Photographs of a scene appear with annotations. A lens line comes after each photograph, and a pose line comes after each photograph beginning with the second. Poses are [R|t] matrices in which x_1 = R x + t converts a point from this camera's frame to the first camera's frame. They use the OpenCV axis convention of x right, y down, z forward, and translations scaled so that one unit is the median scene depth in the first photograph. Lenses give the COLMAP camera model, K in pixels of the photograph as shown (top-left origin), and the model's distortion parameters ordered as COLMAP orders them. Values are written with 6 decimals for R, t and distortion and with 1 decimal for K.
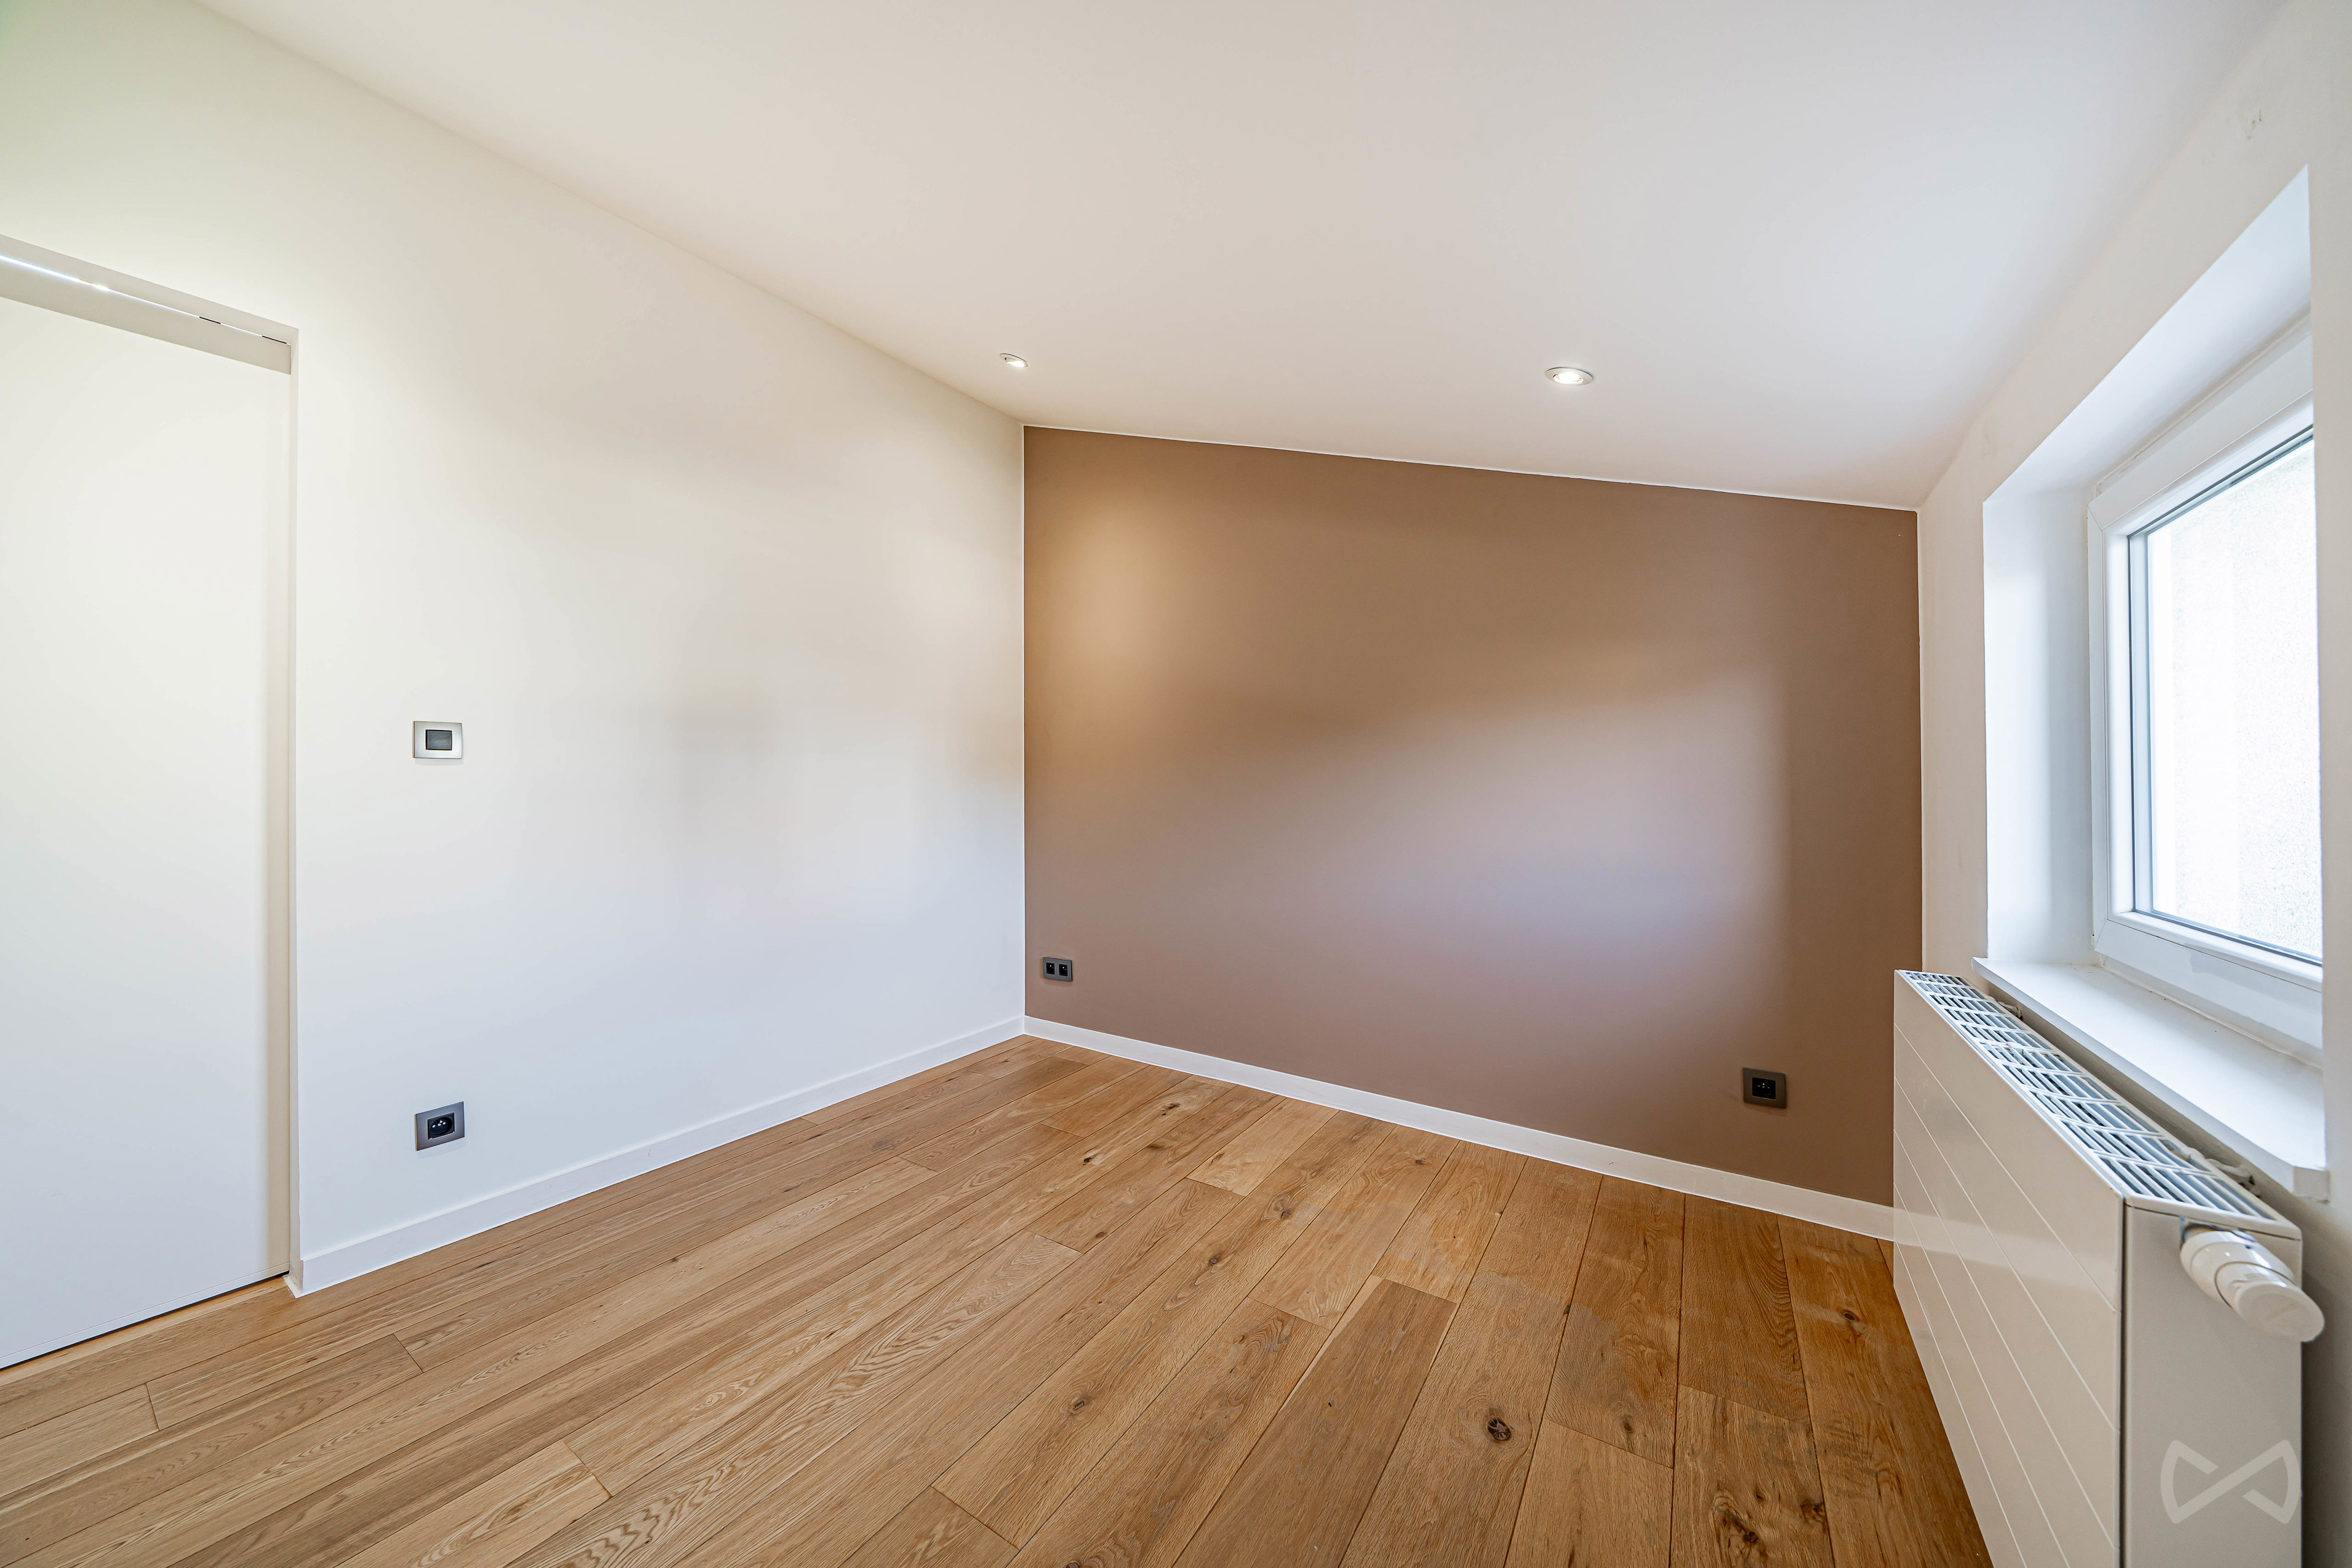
lens RADIAL K [[805.9, 0, 1184.6], [0, 805.9, 779.1], [0, 0, 1]] dist [-0.012107, 0.000130]
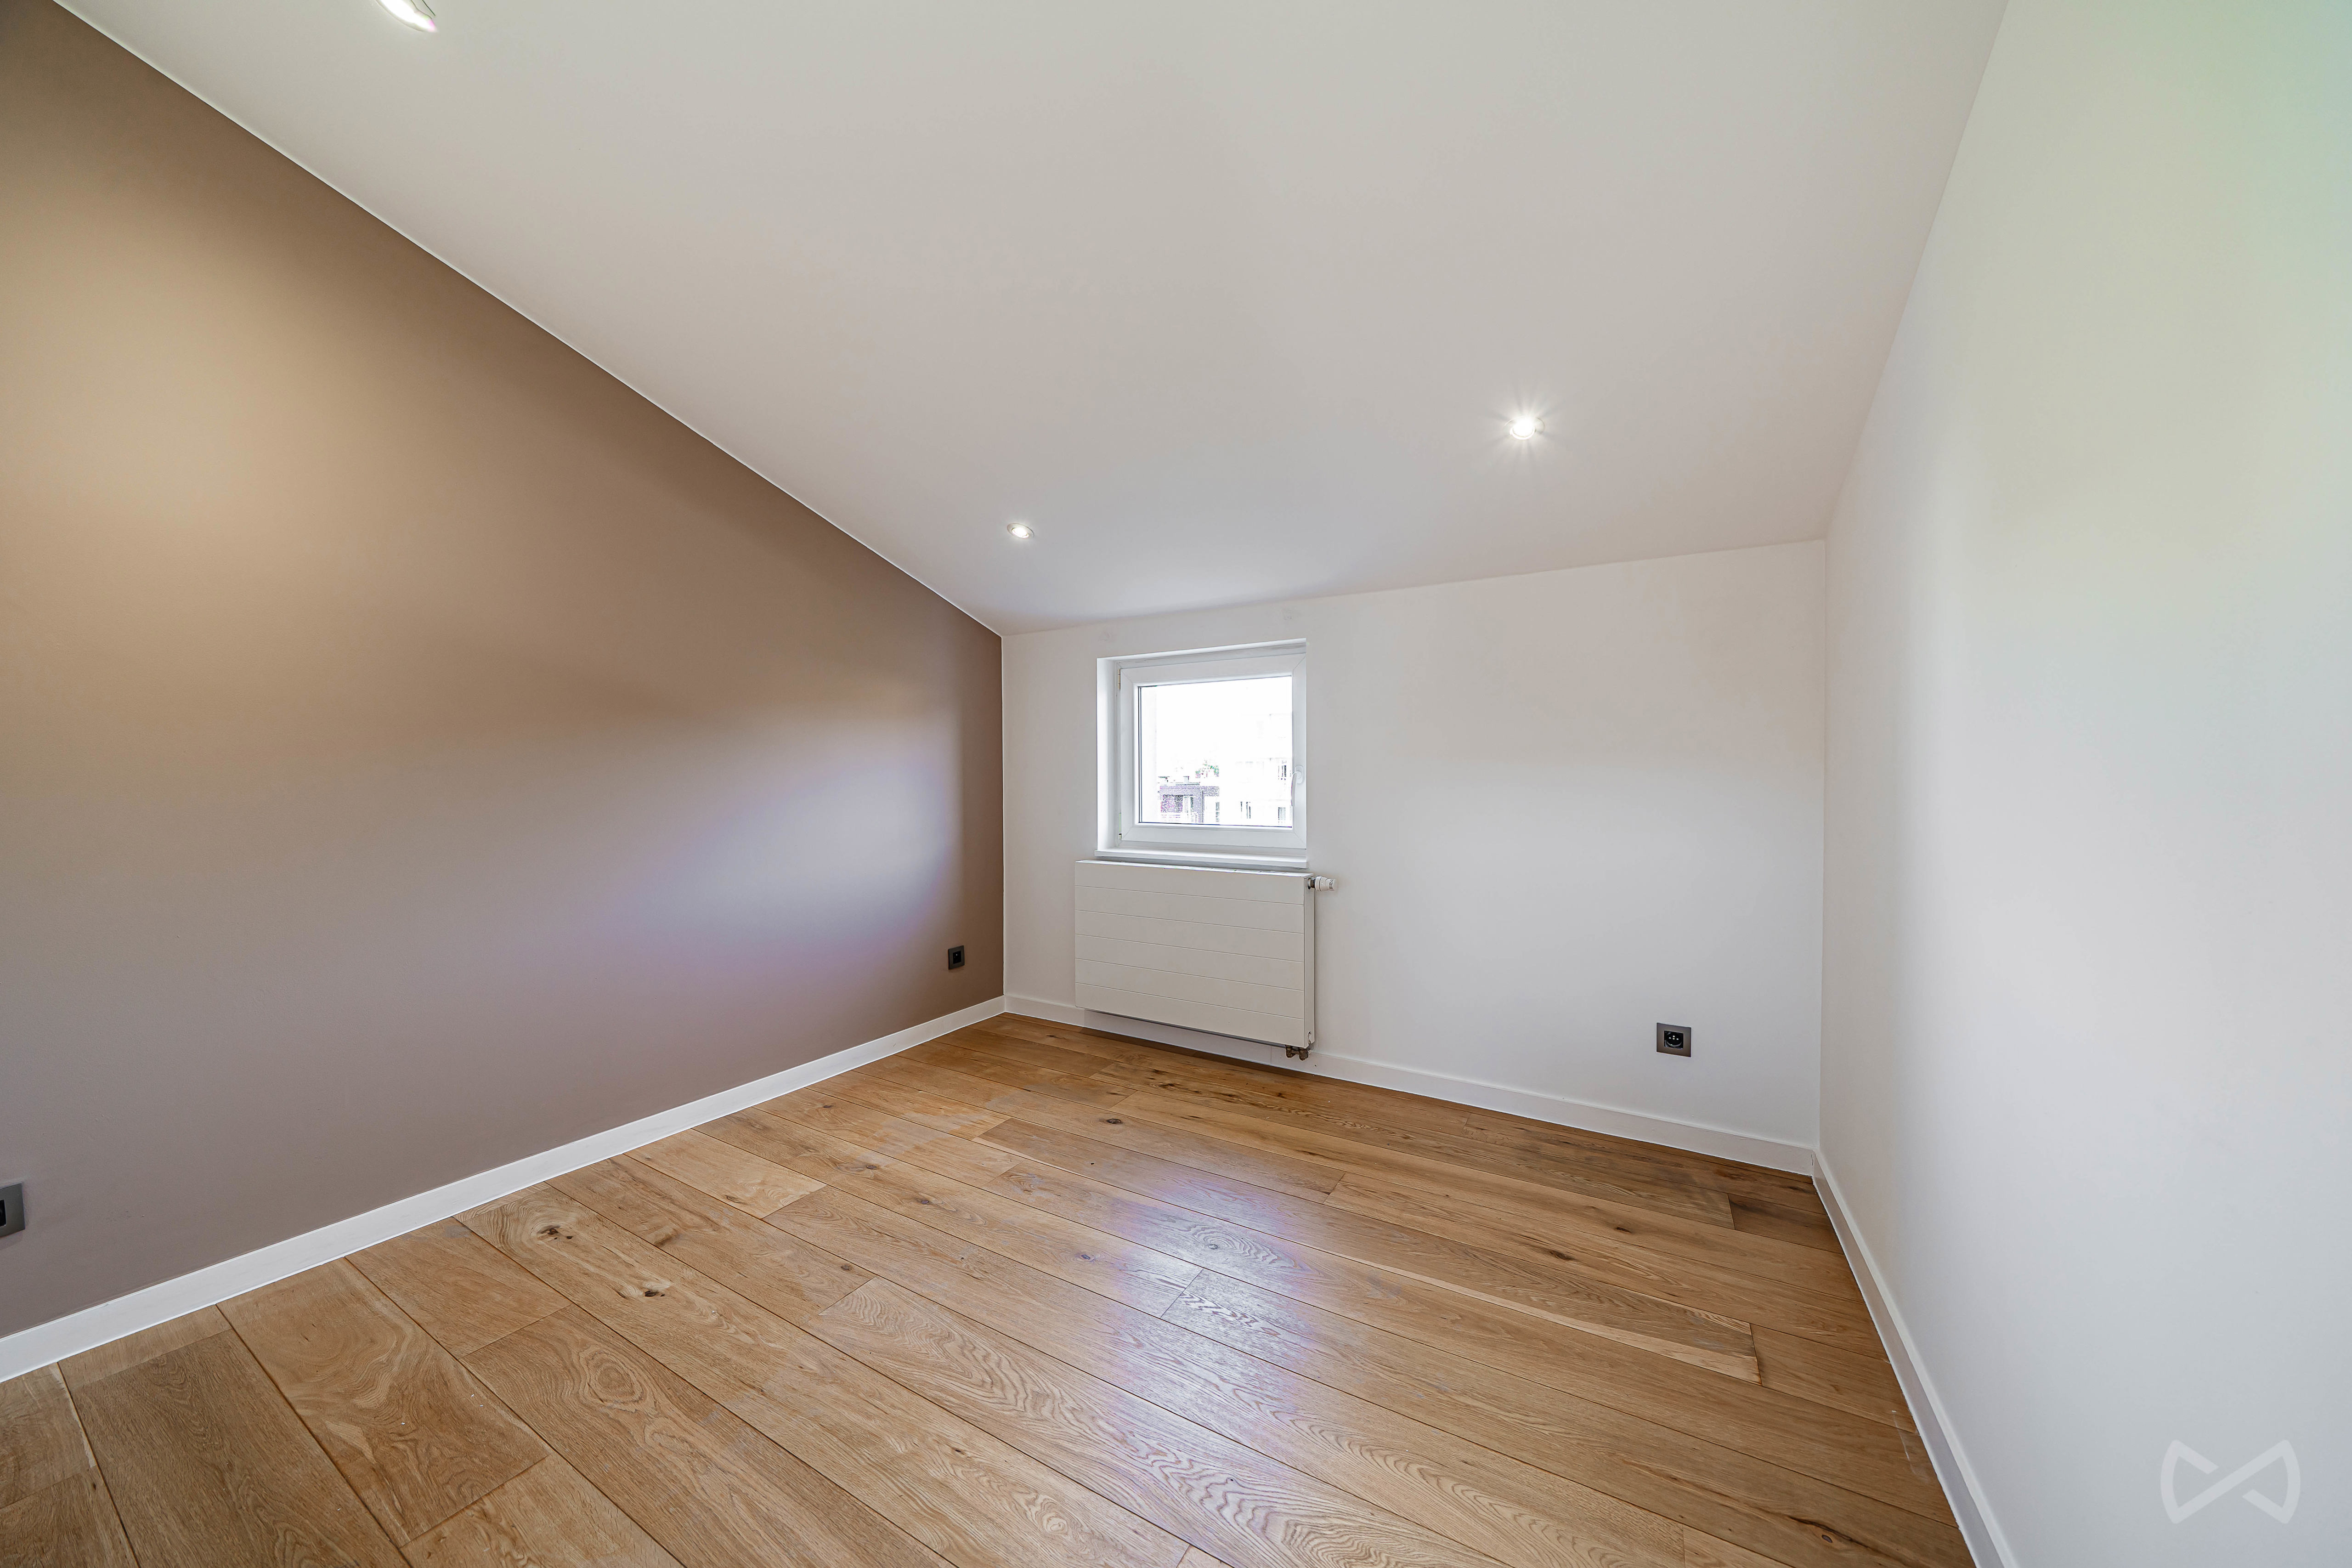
lens RADIAL K [[805.9, 0, 1184.6], [0, 805.9, 779.1], [0, 0, 1]] dist [-0.012107, 0.000130]
pose [[-0.069152, -0.008393, 0.997571, -0.975711], [-0.001528, 0.999964, 0.008308, 0.000795], [-0.997605, -0.000950, -0.069163, 0.635708]]
